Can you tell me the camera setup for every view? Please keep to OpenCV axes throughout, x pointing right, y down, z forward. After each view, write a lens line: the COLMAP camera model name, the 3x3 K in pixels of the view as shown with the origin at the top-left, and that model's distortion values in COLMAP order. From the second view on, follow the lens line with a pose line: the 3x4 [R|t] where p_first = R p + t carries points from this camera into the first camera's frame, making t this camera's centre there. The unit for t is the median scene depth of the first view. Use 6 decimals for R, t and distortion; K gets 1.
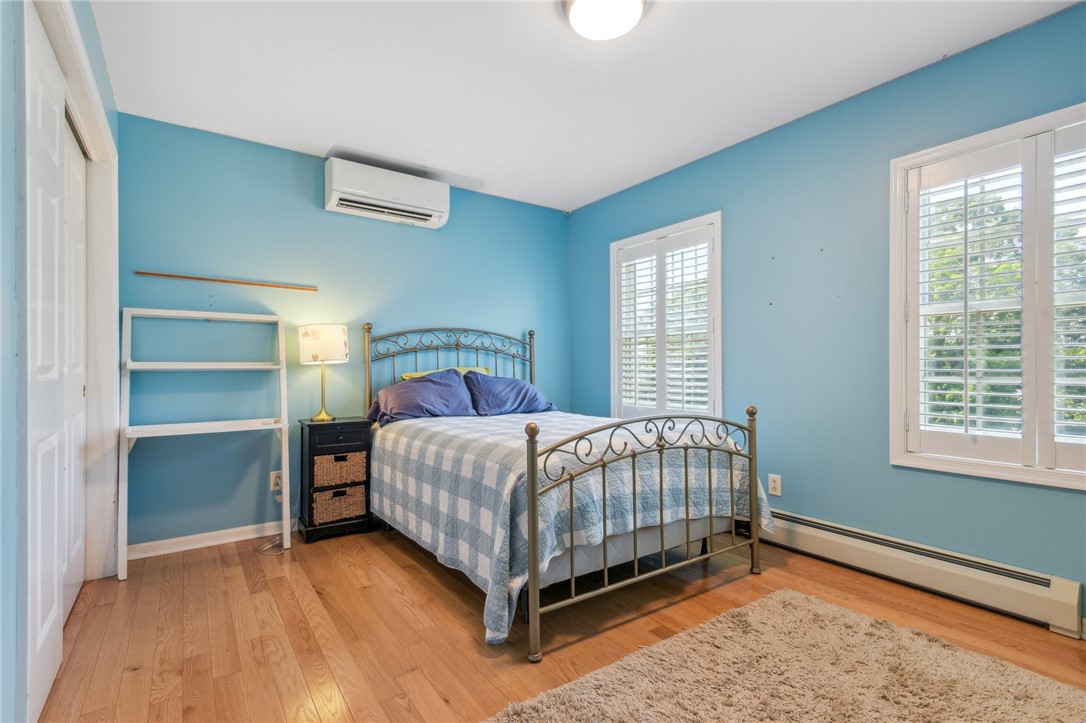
lens RADIAL K [[512.1, 0, 545.1], [0, 512.1, 363.0], [0, 0, 1]] dist [0.004229, -0.000181]
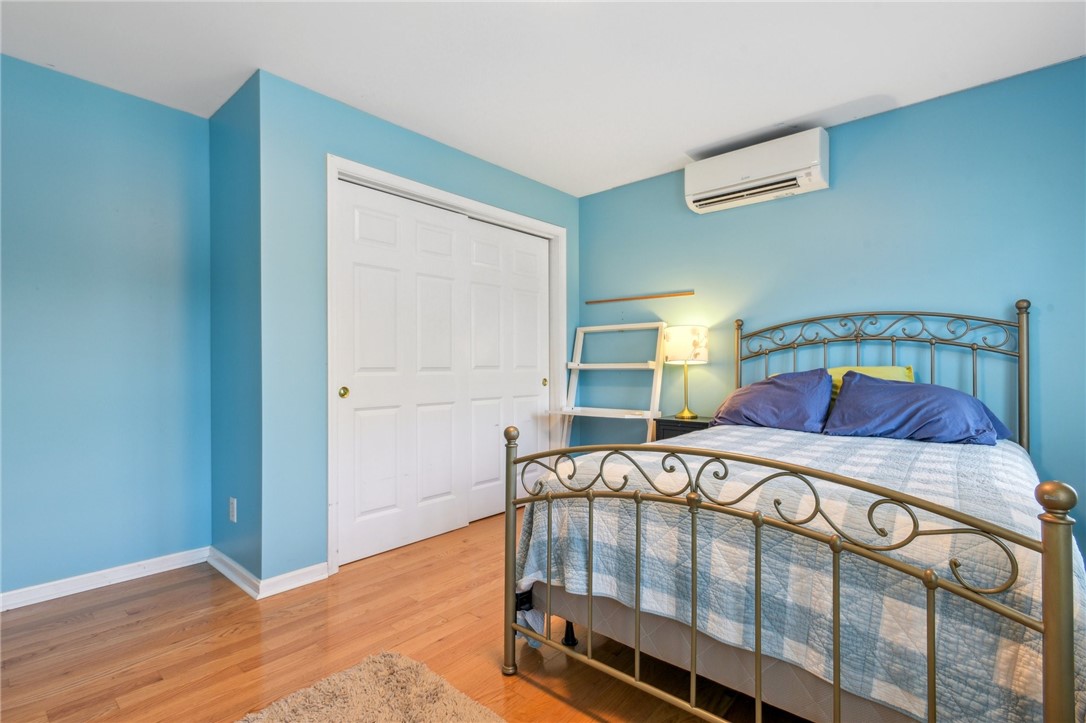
lens RADIAL K [[512.1, 0, 543.0], [0, 512.1, 366.6], [0, 0, 1]] dist [0.004229, -0.000181]
pose [[0.237636, -0.002462, -0.971351, 0.538841], [0.012040, 0.999927, 0.000411, 0.003137], [0.971280, -0.011793, 0.237648, 0.486146]]
